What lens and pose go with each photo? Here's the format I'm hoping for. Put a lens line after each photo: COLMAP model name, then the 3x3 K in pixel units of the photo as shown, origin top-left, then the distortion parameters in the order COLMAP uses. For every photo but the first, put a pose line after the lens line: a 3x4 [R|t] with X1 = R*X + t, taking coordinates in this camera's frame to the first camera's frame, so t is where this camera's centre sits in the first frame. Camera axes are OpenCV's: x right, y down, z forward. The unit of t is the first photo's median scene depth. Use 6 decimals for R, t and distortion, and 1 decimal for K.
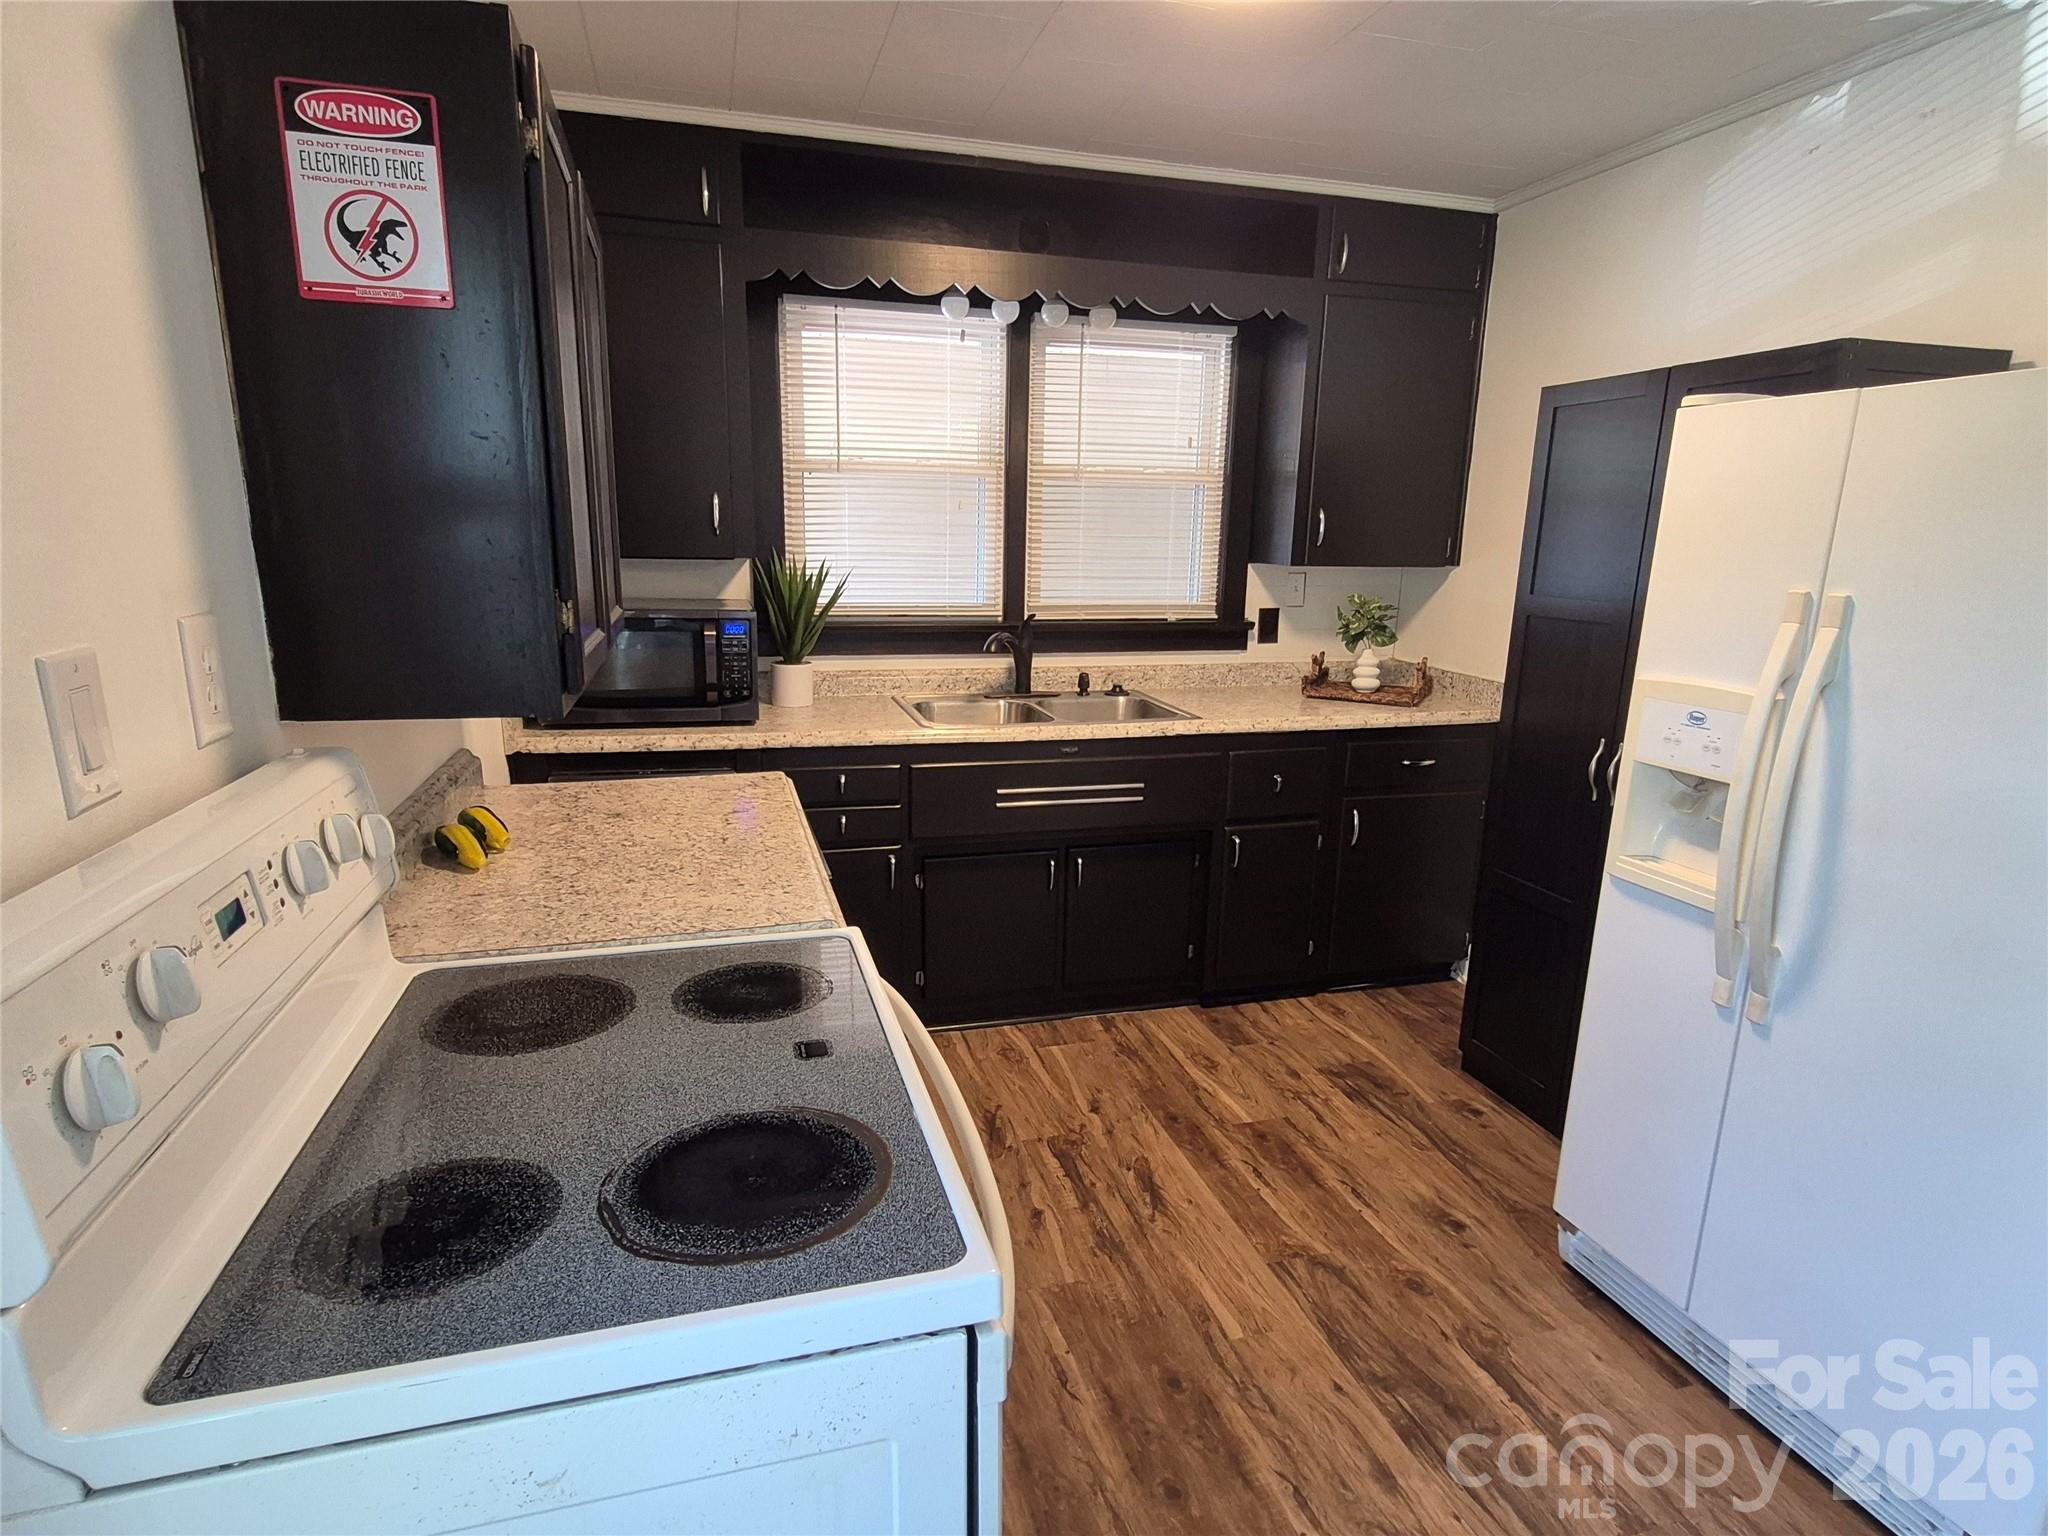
lens RADIAL K [[1117.7, 0, 1030.9], [0, 1117.7, 779.0], [0, 0, 1]] dist [0.010232, -0.003174]
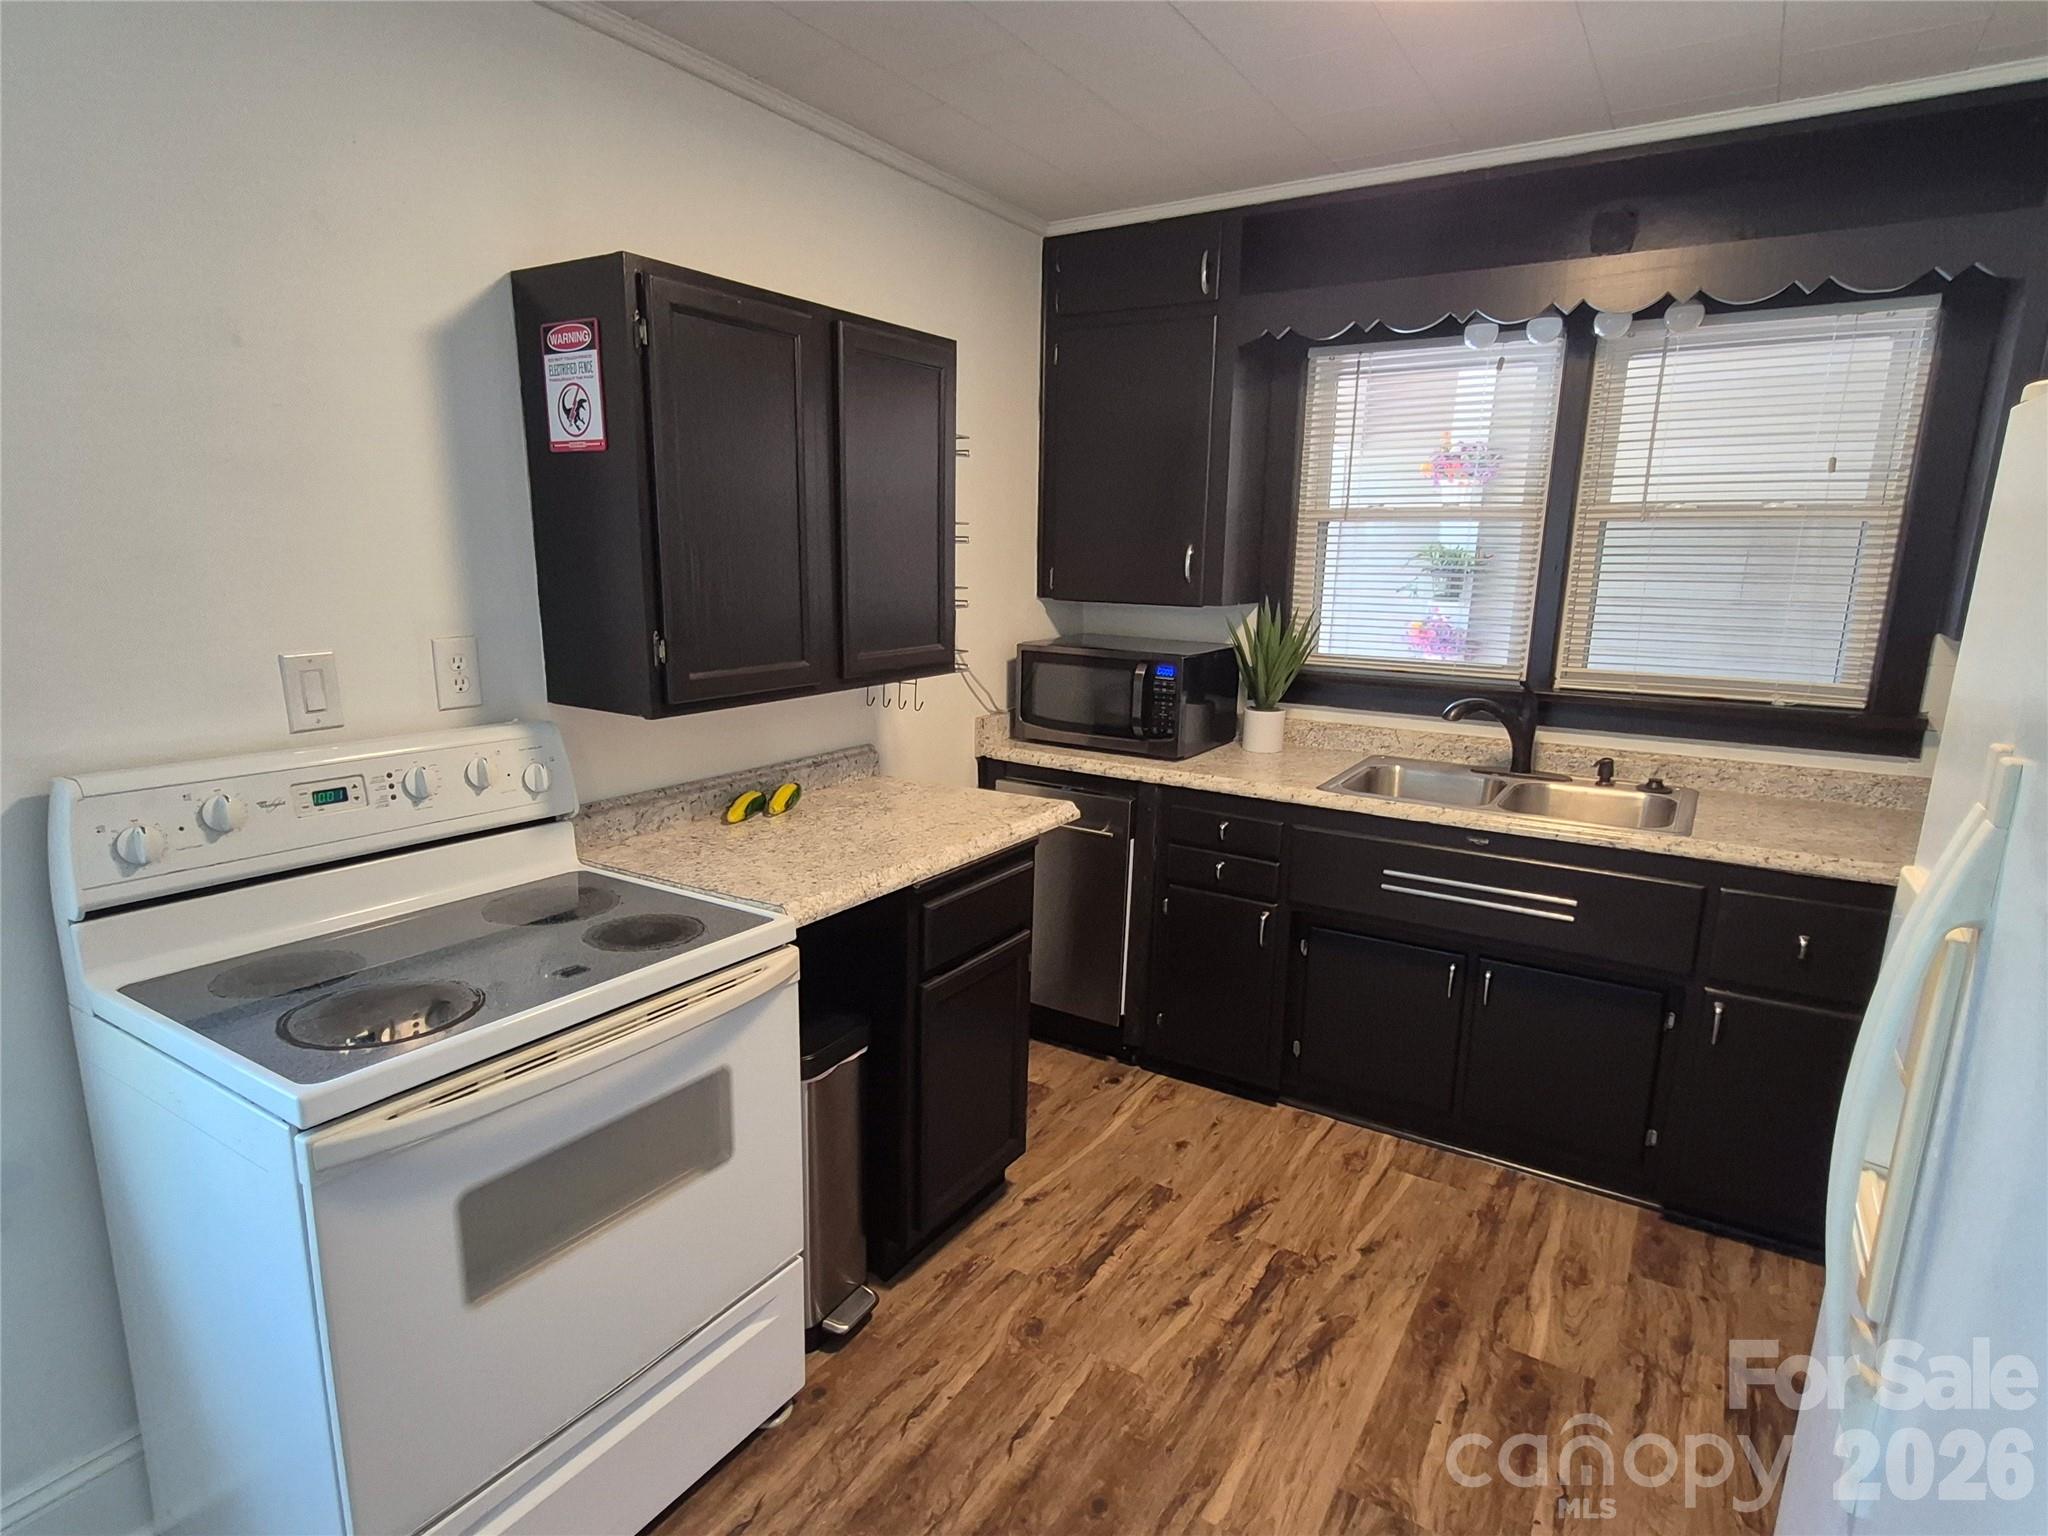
lens RADIAL K [[1117.7, 0, 1026.7], [0, 1117.7, 779.5], [0, 0, 1]] dist [0.010232, -0.003174]
pose [[0.656929, 0.146536, -0.739575, 0.473012], [-0.166307, 0.984933, 0.047428, -0.061684], [0.735382, 0.091839, 0.671401, 0.189234]]
